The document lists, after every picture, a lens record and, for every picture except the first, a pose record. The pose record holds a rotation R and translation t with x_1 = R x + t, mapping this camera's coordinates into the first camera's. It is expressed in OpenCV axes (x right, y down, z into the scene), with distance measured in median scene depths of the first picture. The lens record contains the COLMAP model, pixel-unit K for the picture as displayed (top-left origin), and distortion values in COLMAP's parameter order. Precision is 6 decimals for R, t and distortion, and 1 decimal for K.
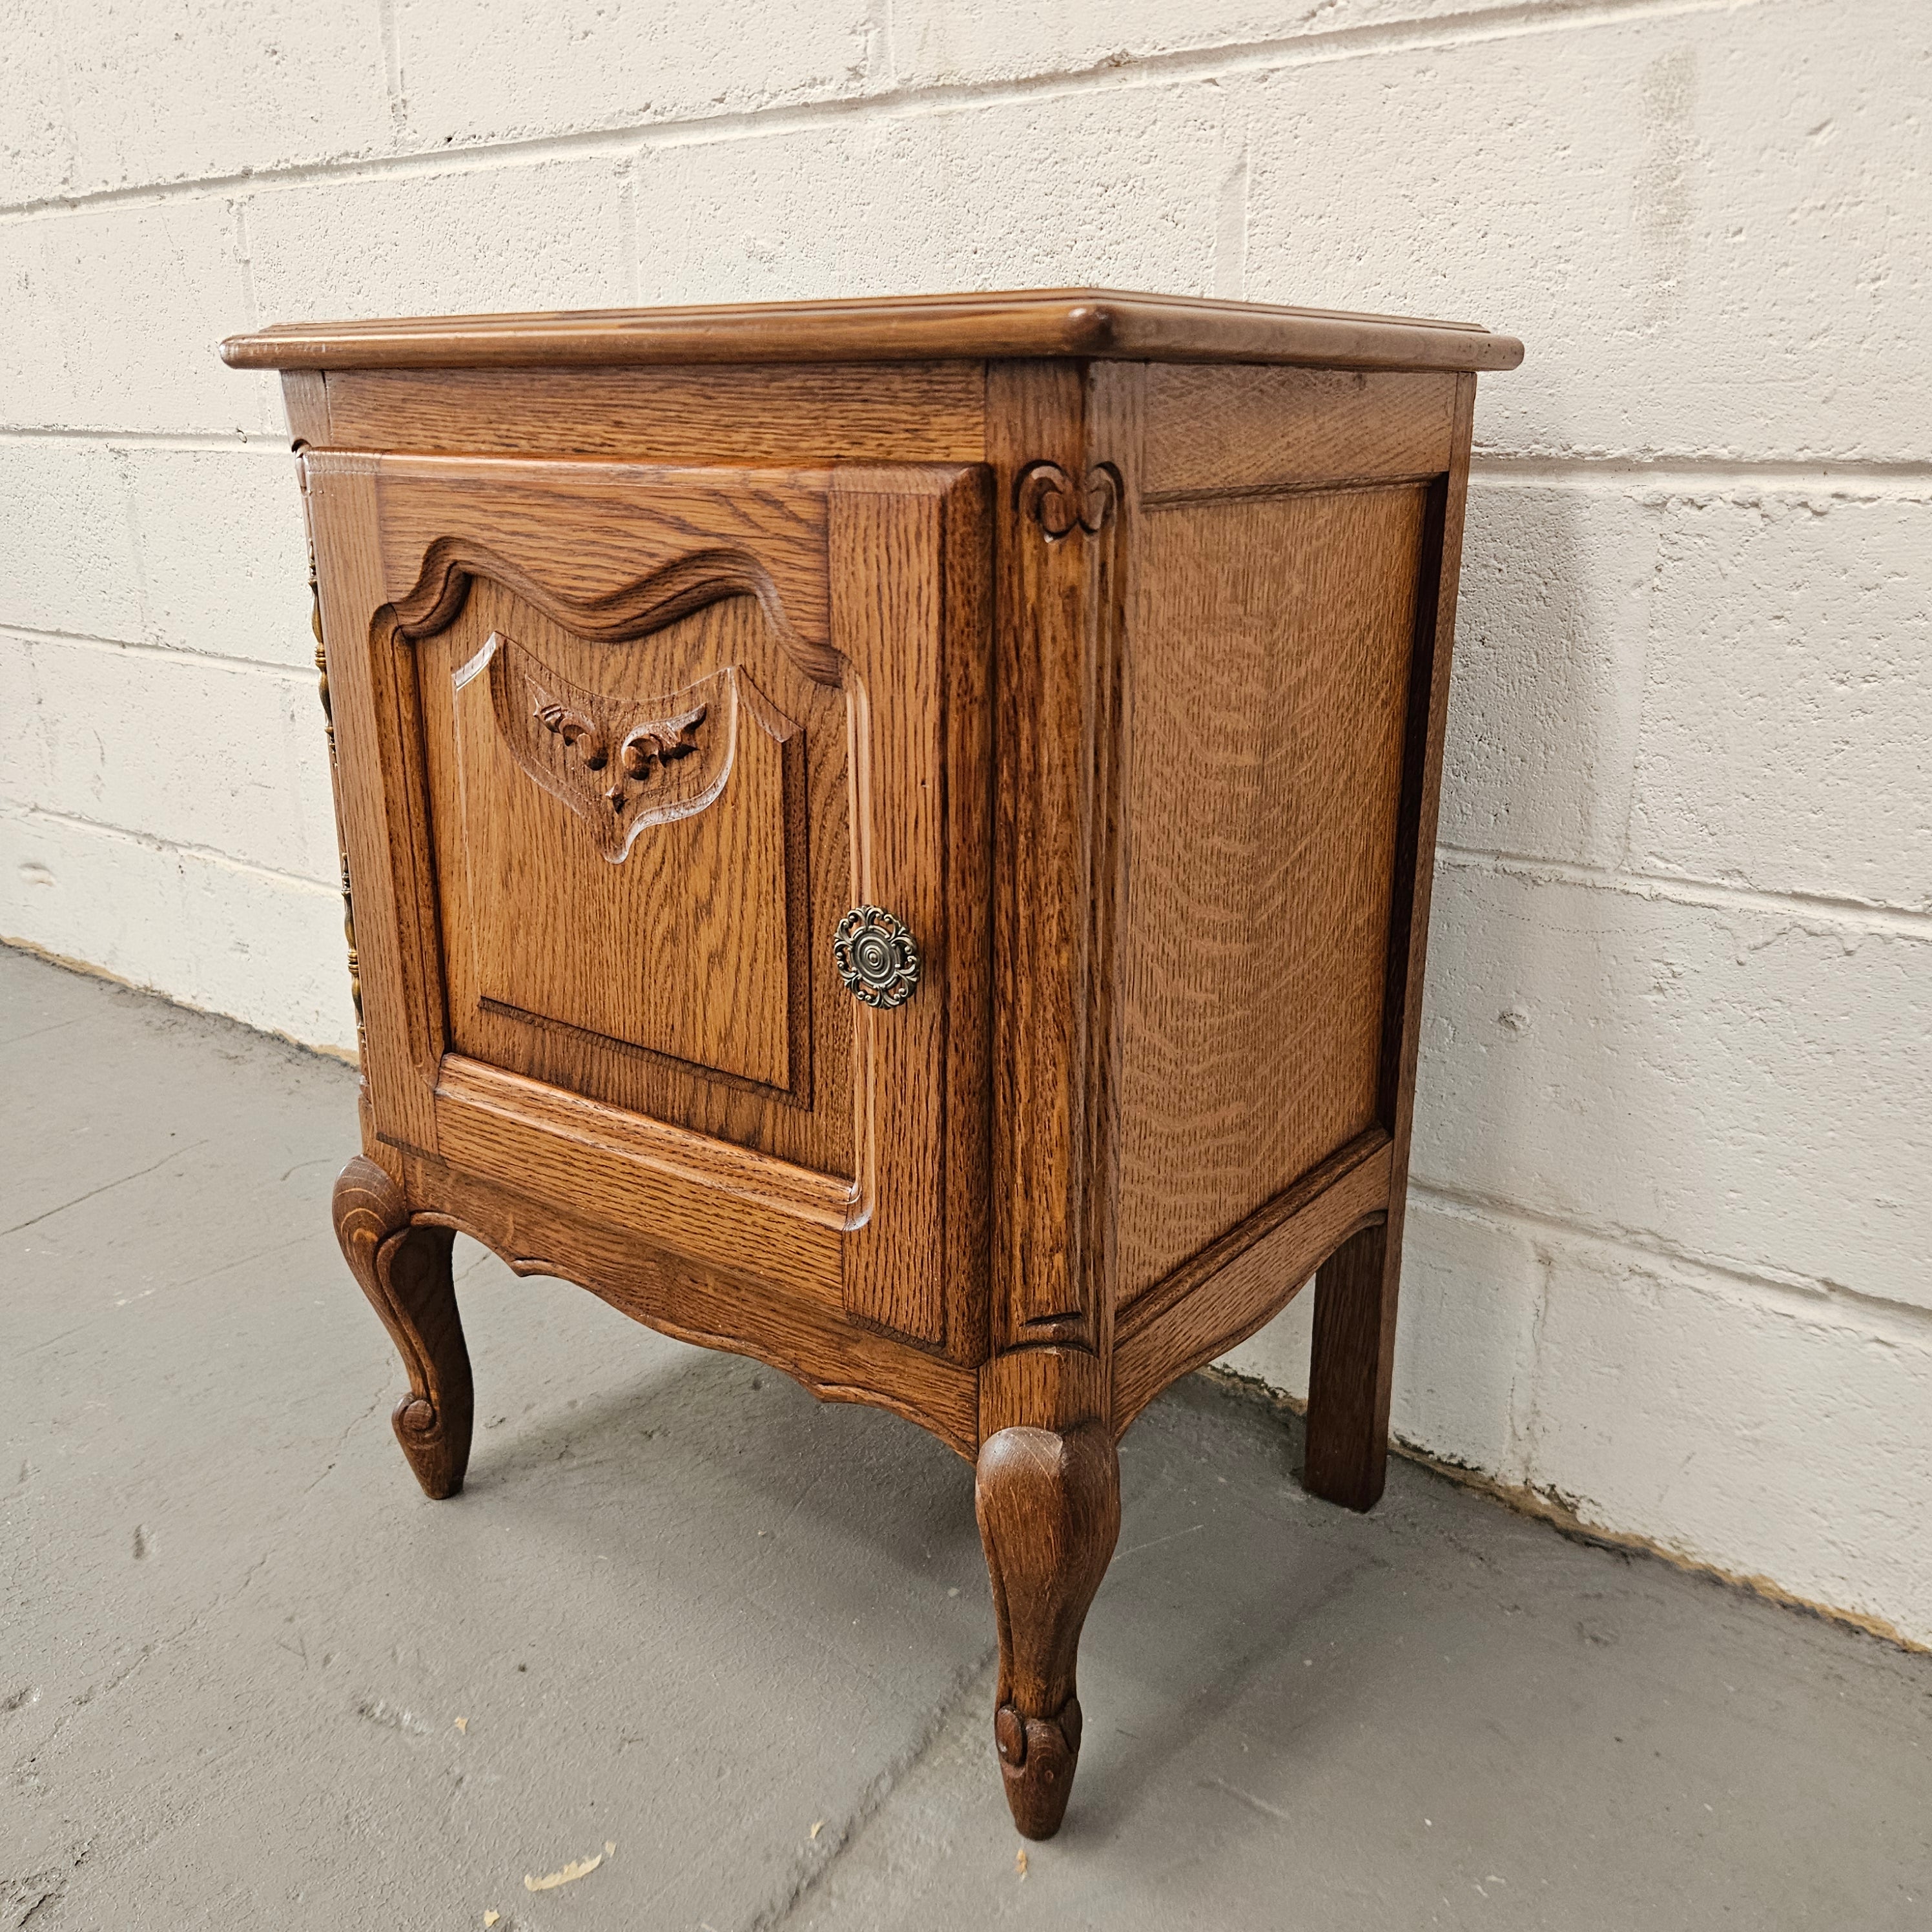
lens RADIAL K [[1747.3, 0, 956.6], [0, 1747.3, 947.4], [0, 0, 1]] dist [0.070261, -0.089040]
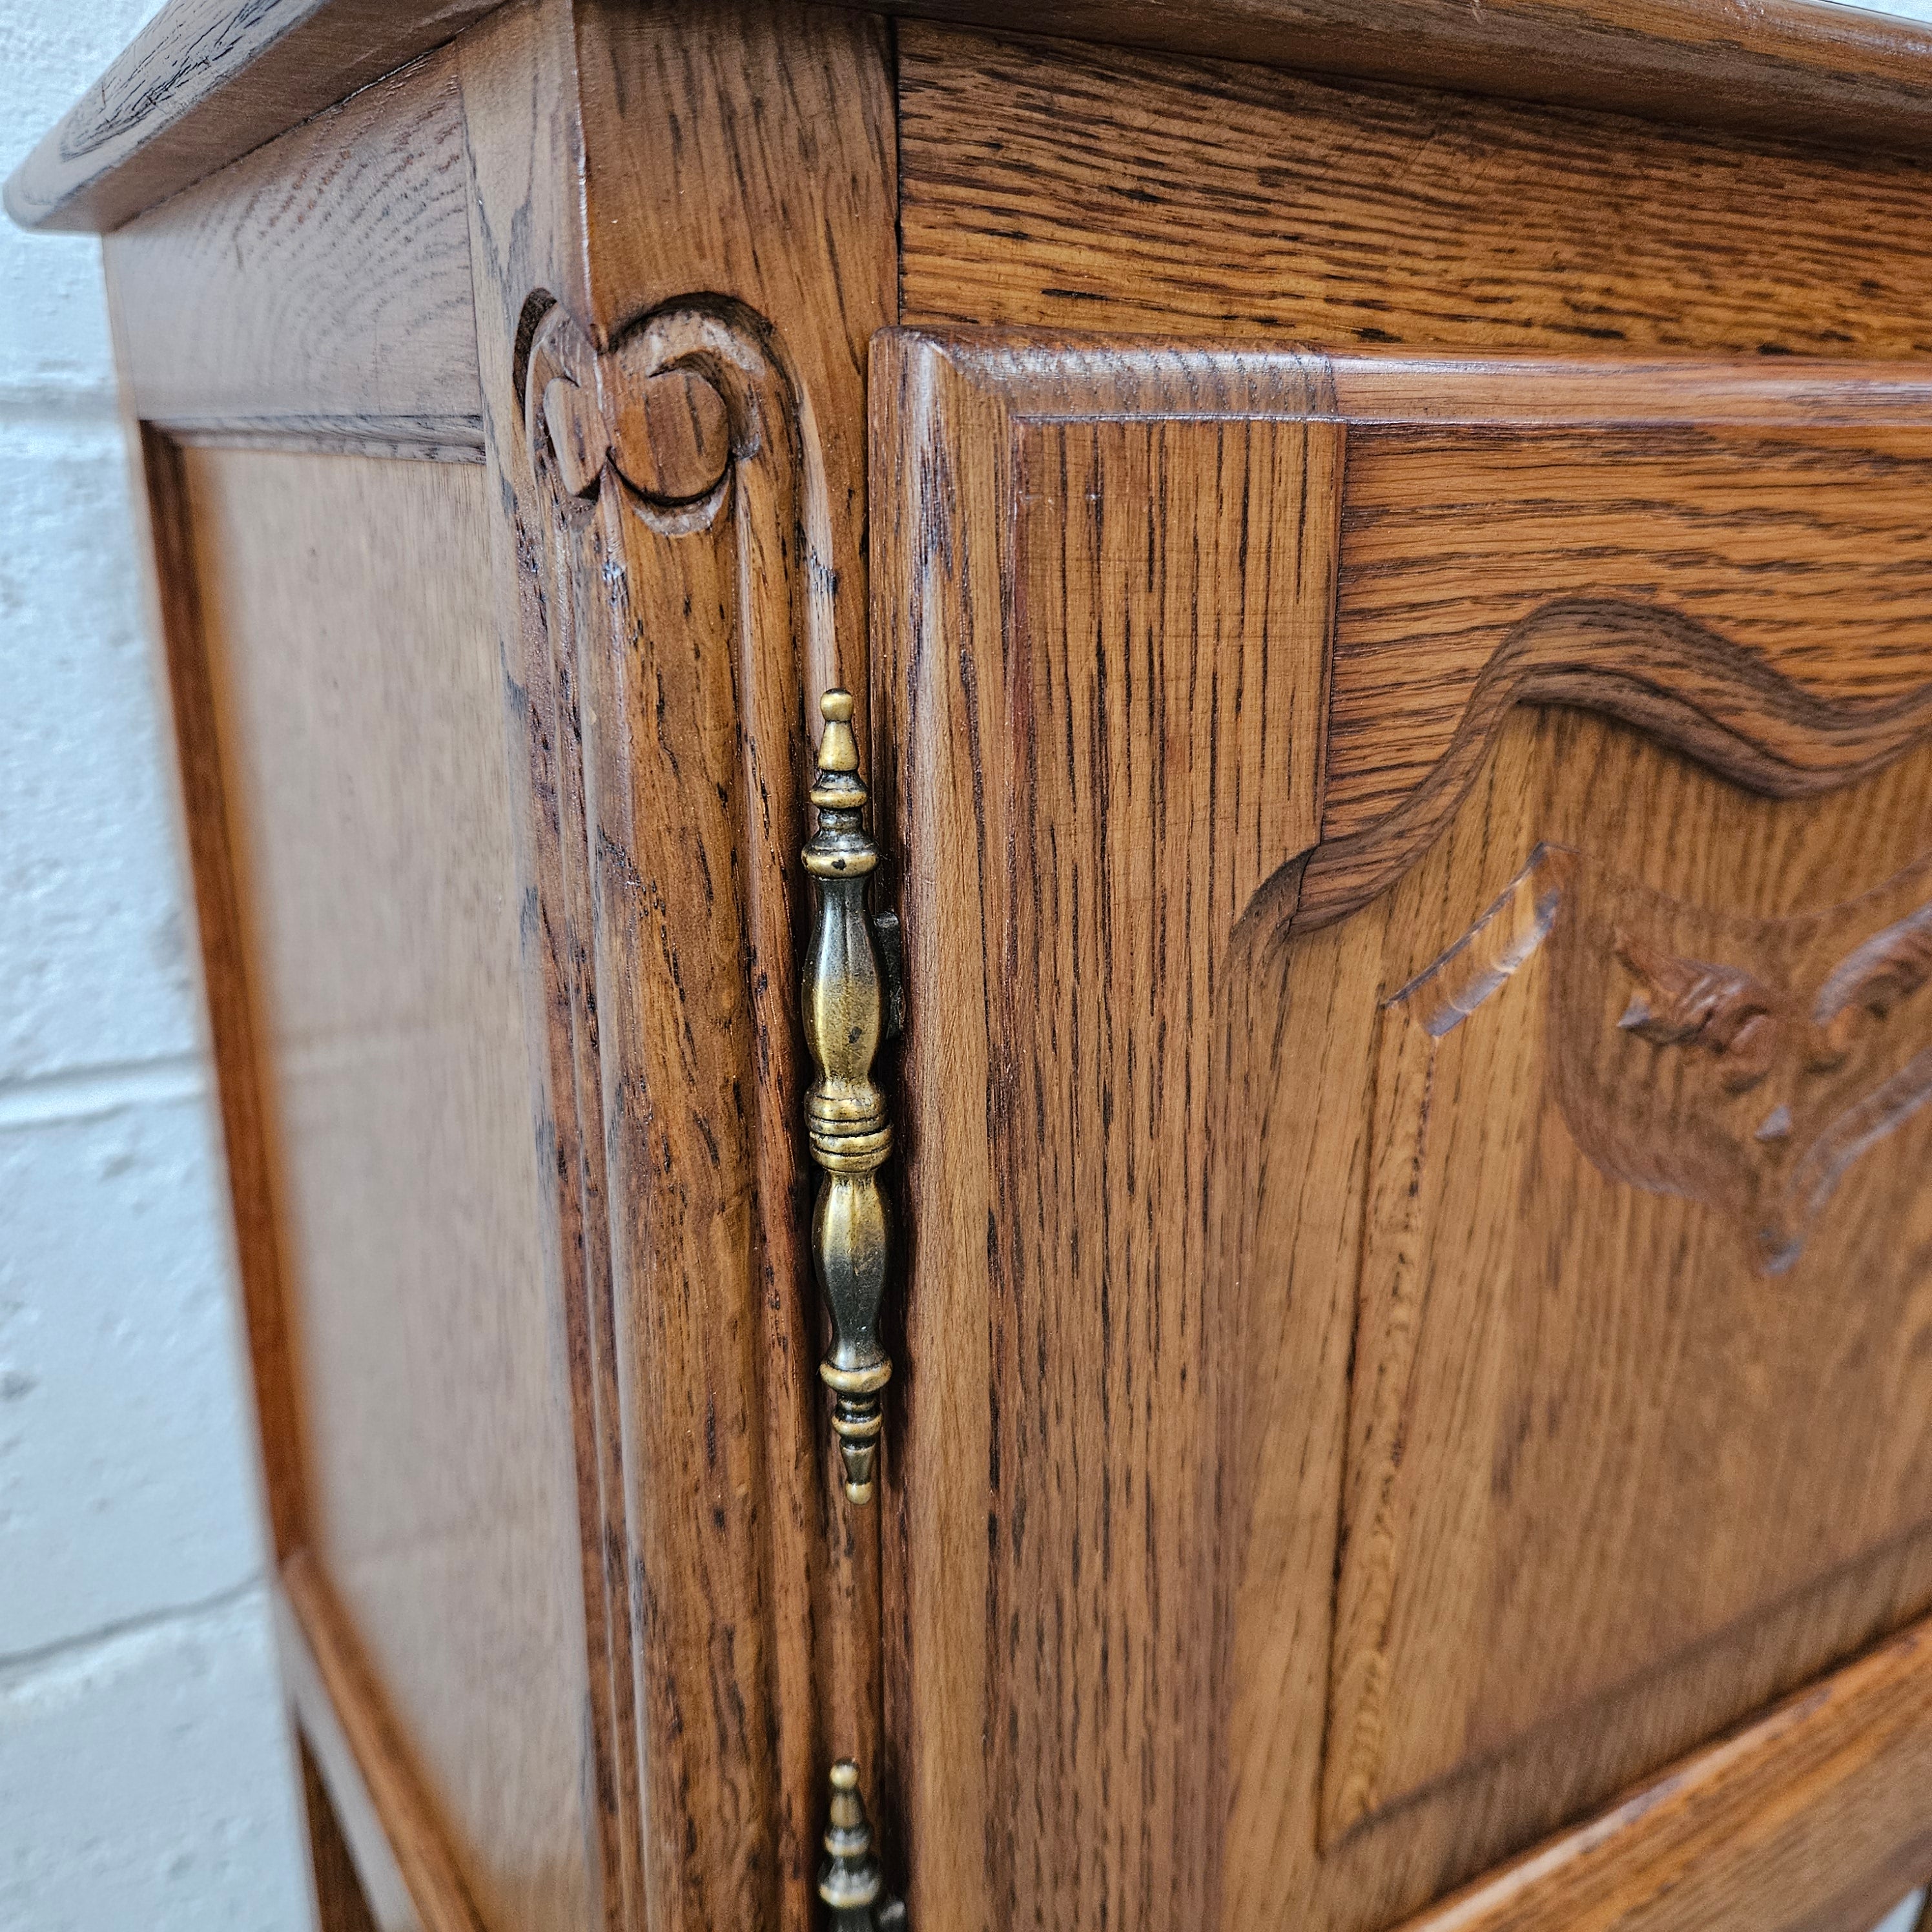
lens RADIAL K [[1804.7, 0, 975.8], [0, 1804.7, 958.3], [0, 0, 1]] dist [0.049527, -0.098438]
pose [[0.353204, -0.264349, 0.897422, -0.664220], [0.269238, 0.947389, 0.173102, -0.260462], [-0.895968, 0.180480, 0.405794, 0.979715]]
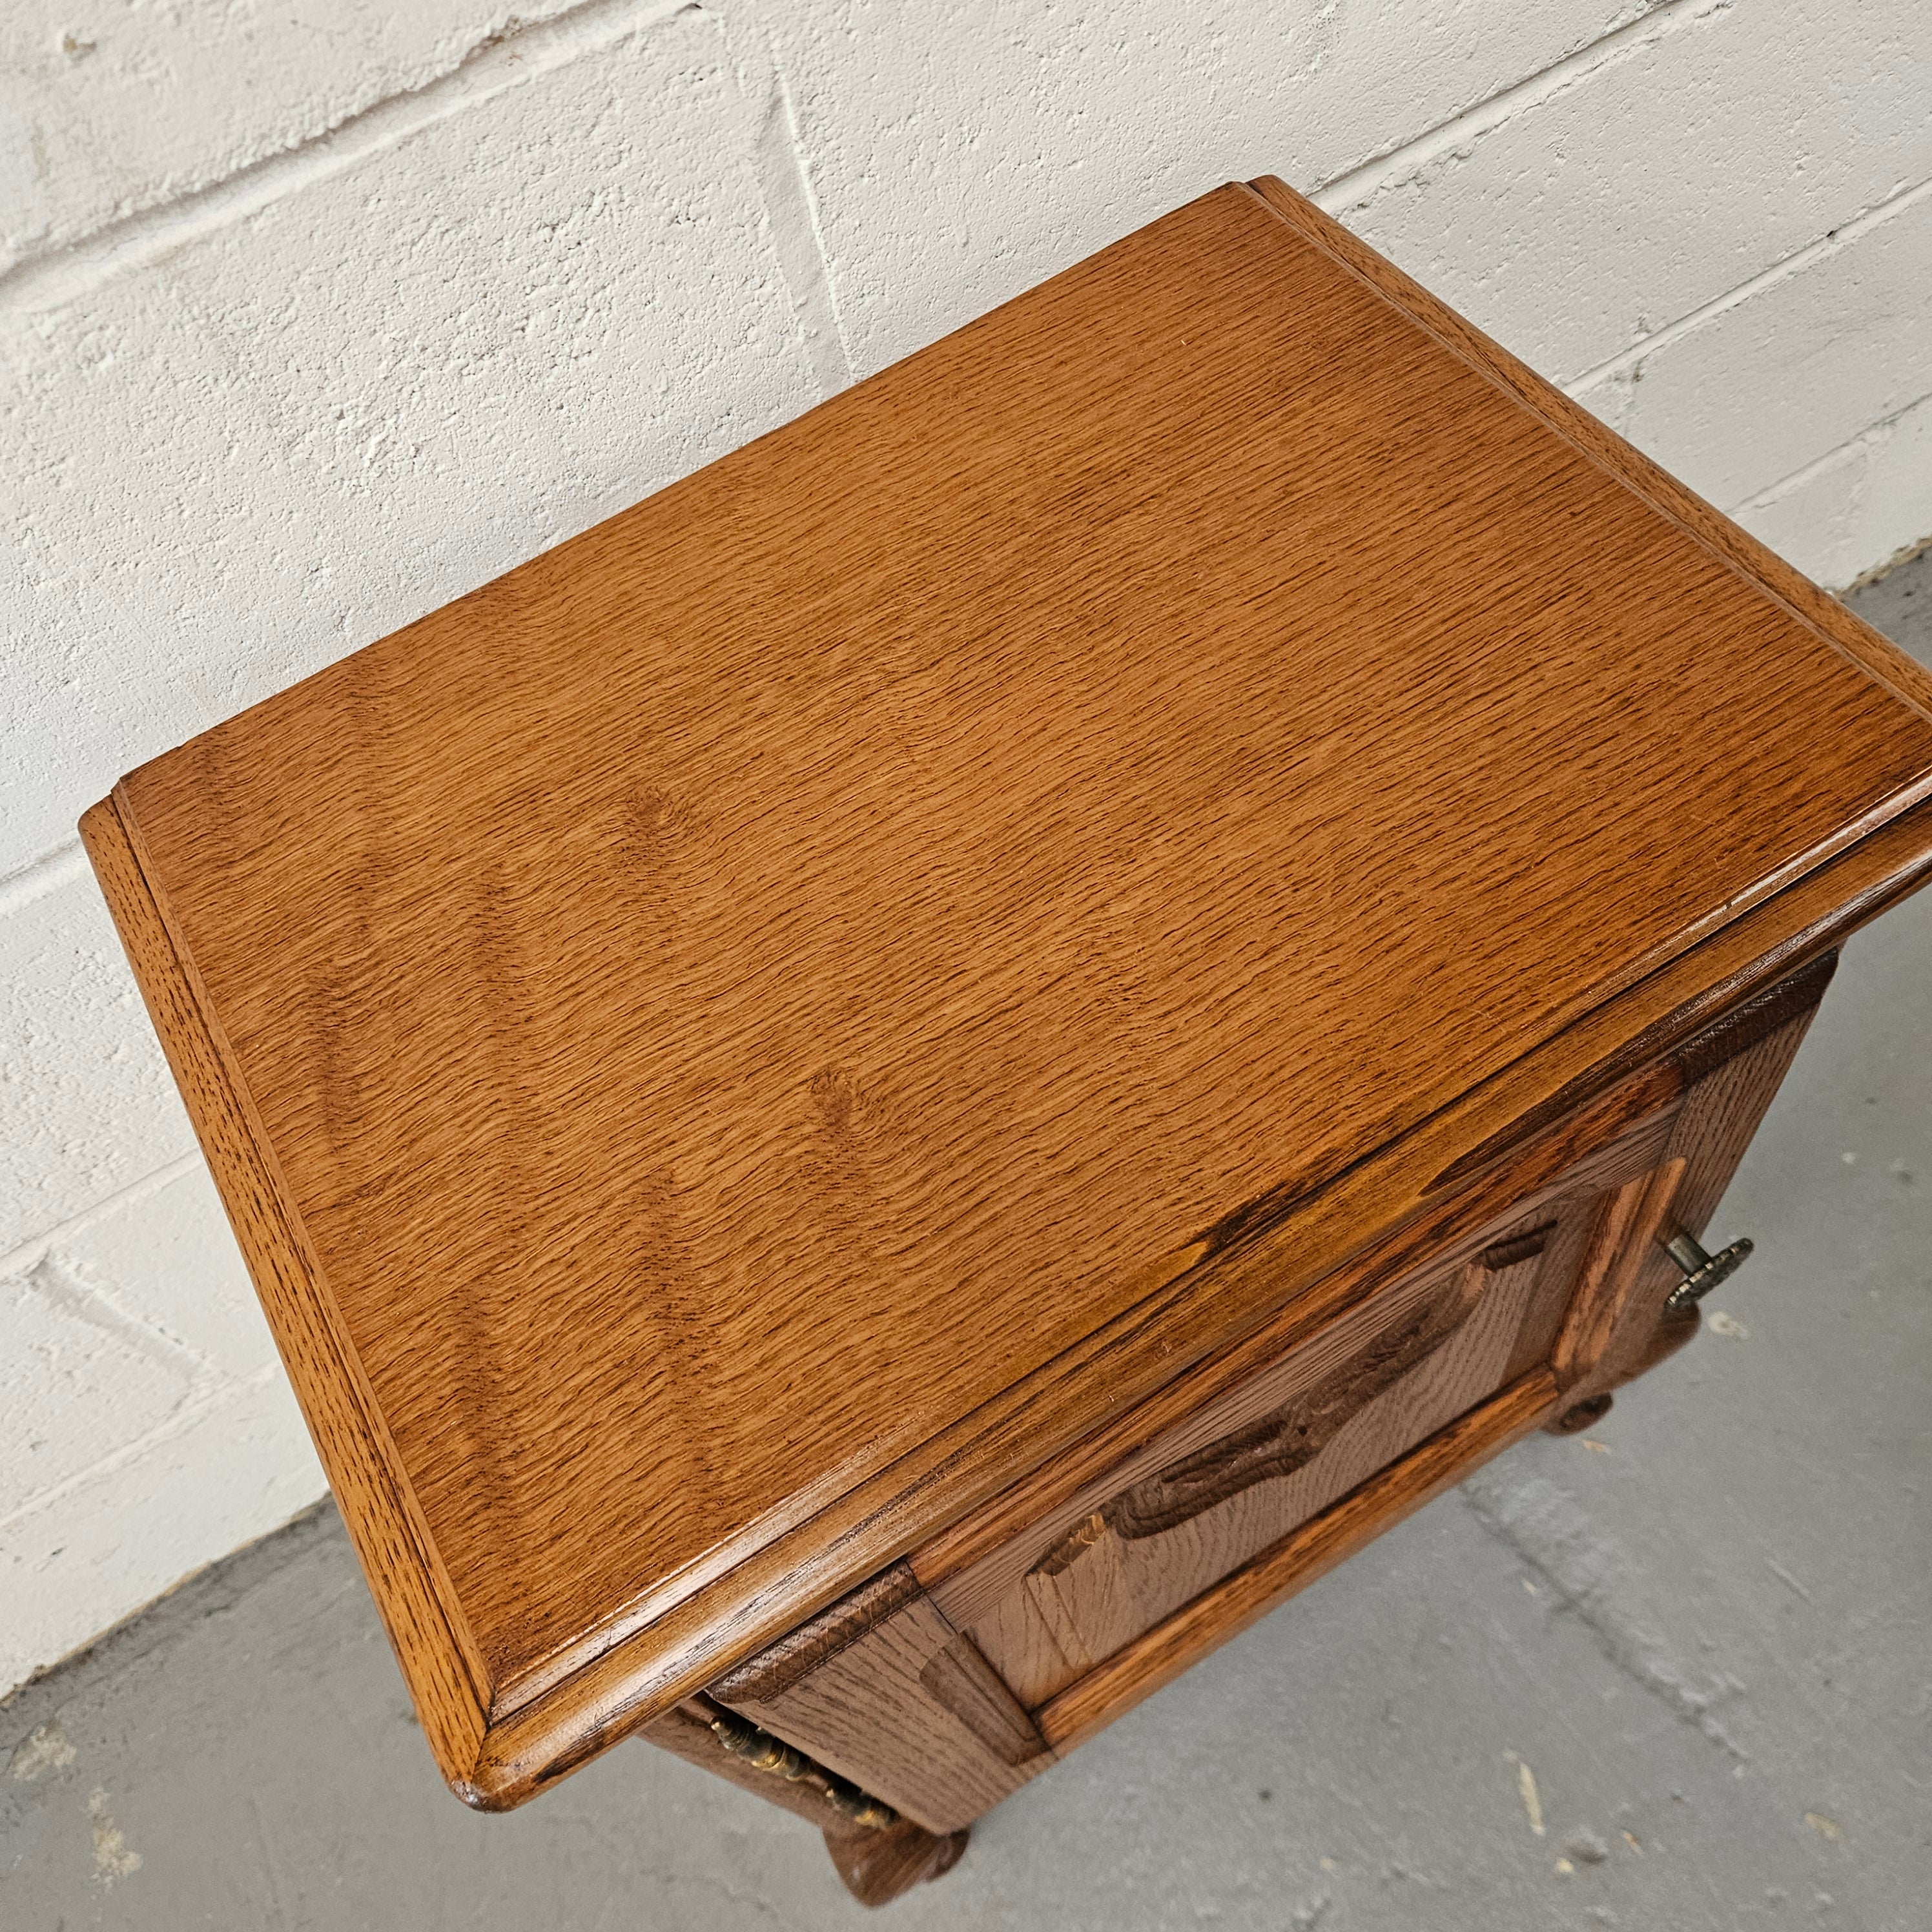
lens RADIAL K [[1743.6, 0, 945.9], [0, 1743.6, 961.6], [0, 0, 1]] dist [0.069637, -0.083885]
pose [[0.371196, -0.822402, 0.431124, -0.421565], [0.420509, 0.562841, 0.711605, -0.848969], [-0.827880, -0.082854, 0.554752, 0.696533]]
